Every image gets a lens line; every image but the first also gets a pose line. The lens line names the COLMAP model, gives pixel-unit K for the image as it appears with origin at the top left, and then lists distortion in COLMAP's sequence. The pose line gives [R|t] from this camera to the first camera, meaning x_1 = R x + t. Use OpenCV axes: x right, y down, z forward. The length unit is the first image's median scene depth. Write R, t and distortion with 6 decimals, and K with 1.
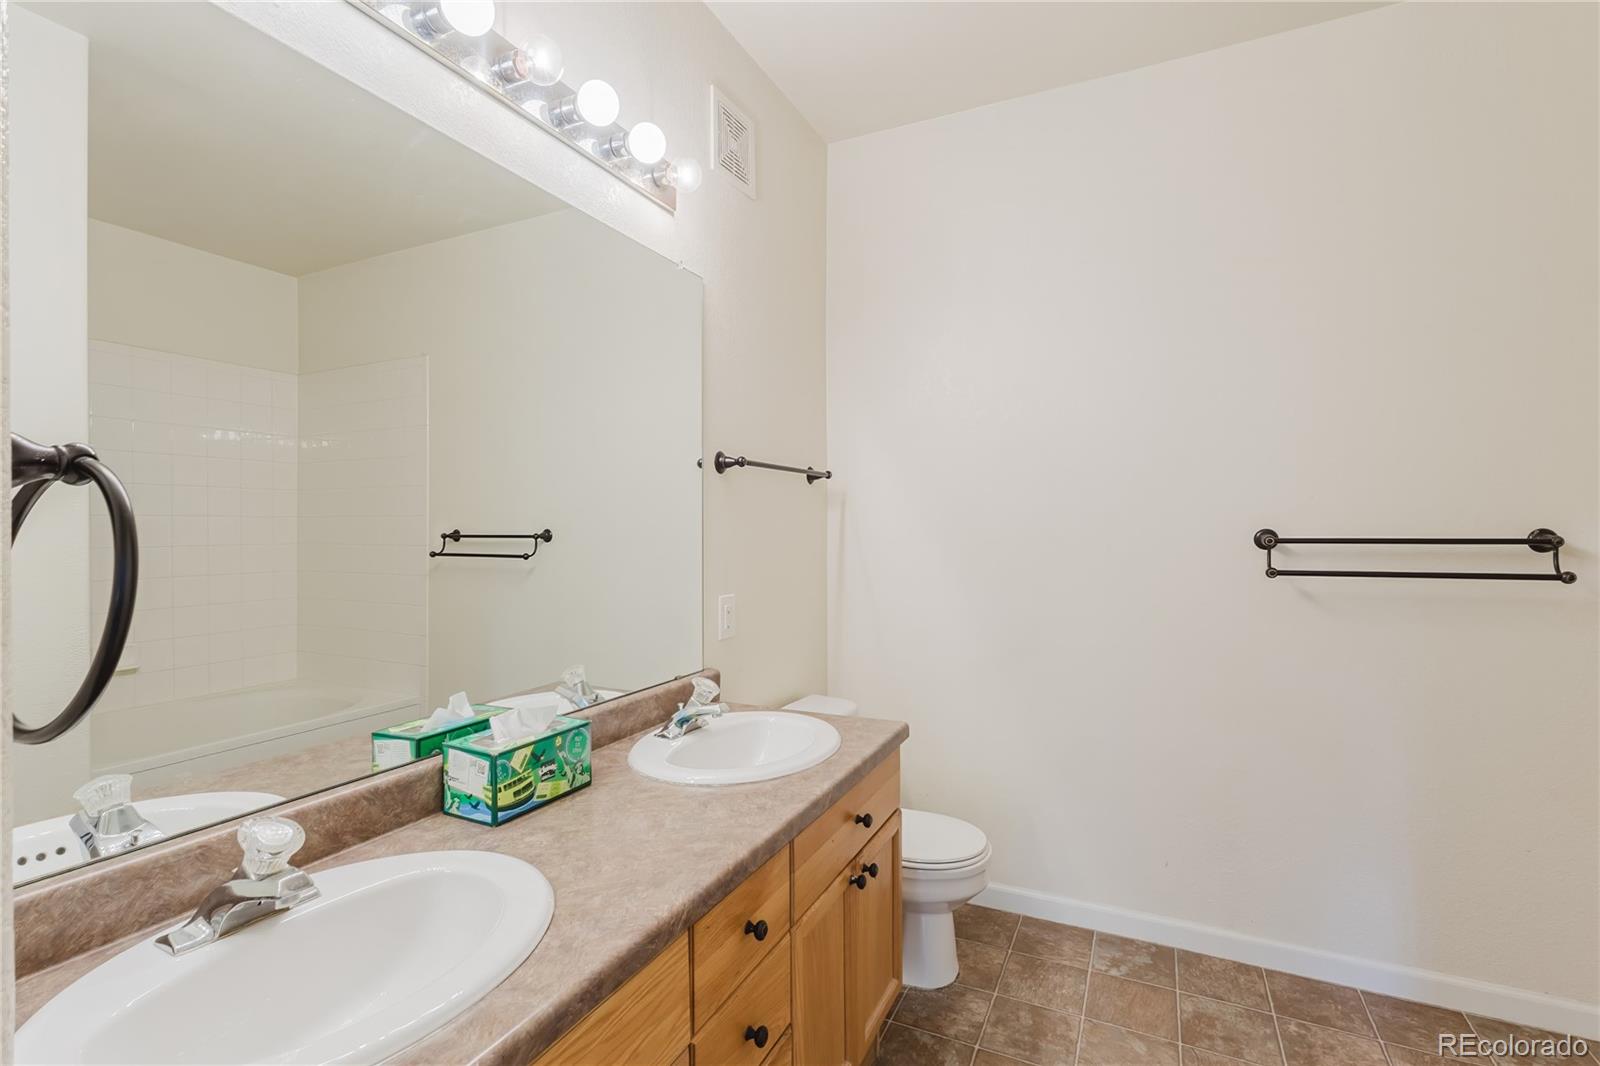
lens RADIAL K [[732.8, 0, 791.4], [0, 732.8, 534.5], [0, 0, 1]] dist [-0.002125, 0.002932]
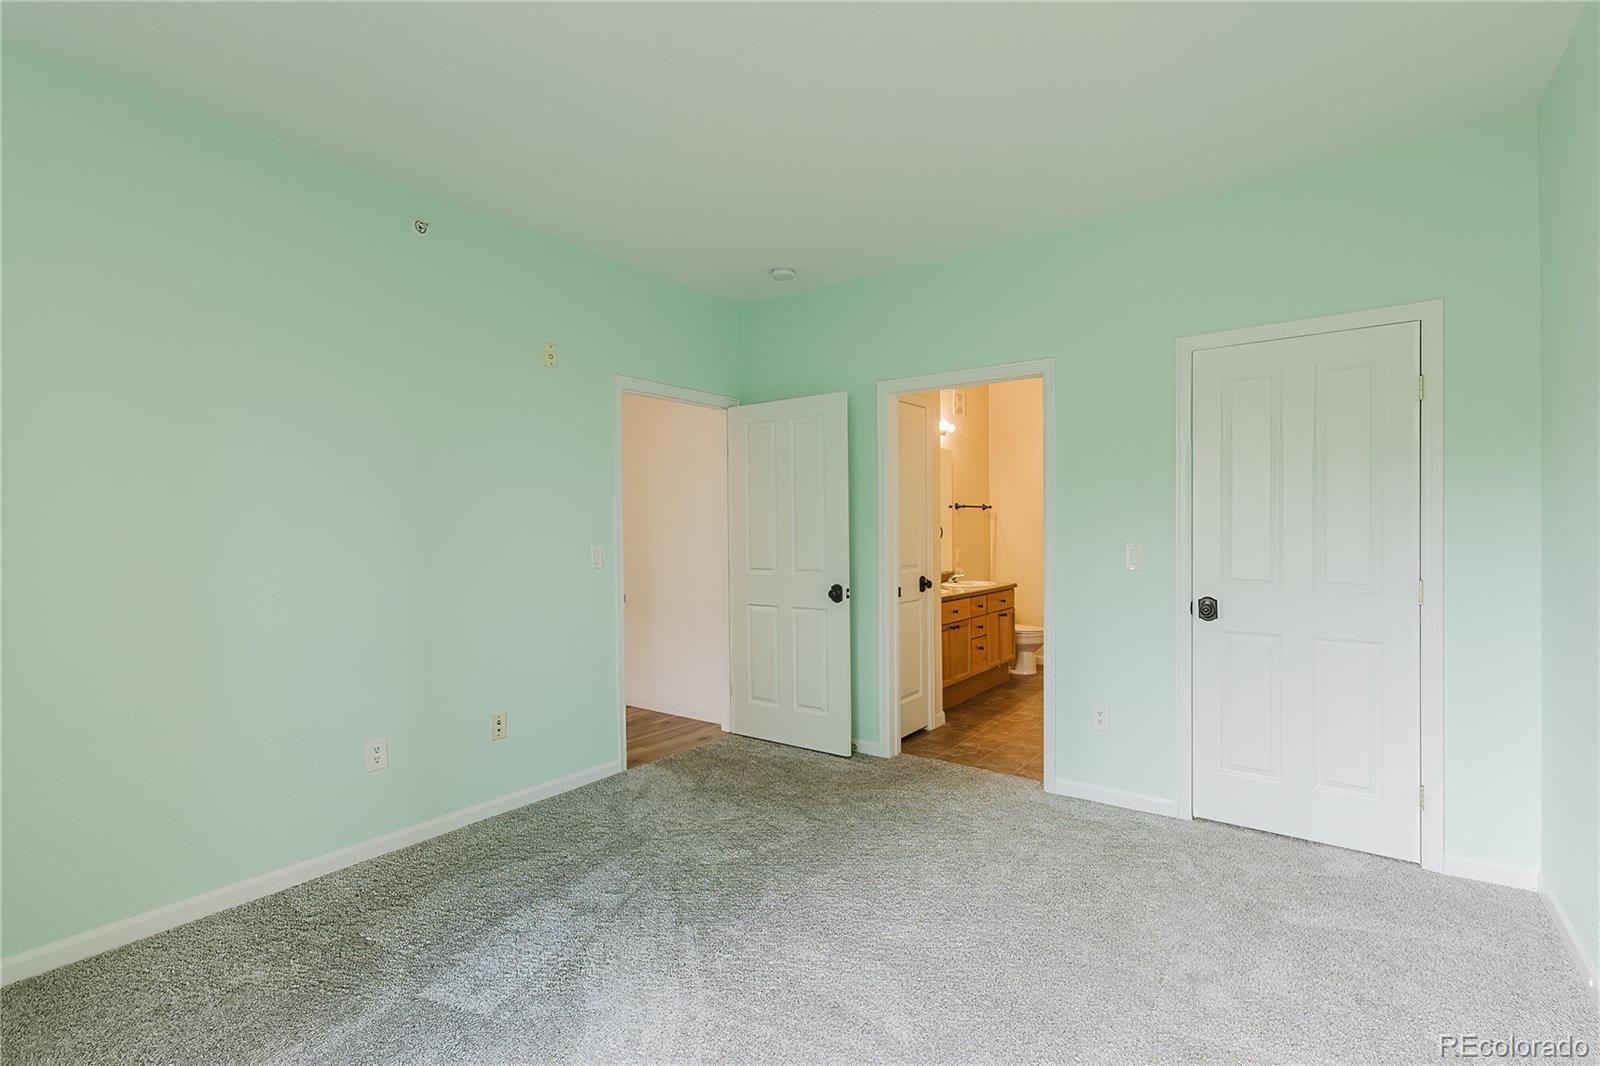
lens RADIAL K [[732.8, 0, 812.1], [0, 732.8, 530.8], [0, 0, 1]] dist [-0.002125, 0.002932]
pose [[0.987119, -0.006150, -0.159870, -0.207857], [0.007646, 0.999932, 0.008748, -0.024263], [0.159805, -0.009858, 0.987099, -2.225503]]
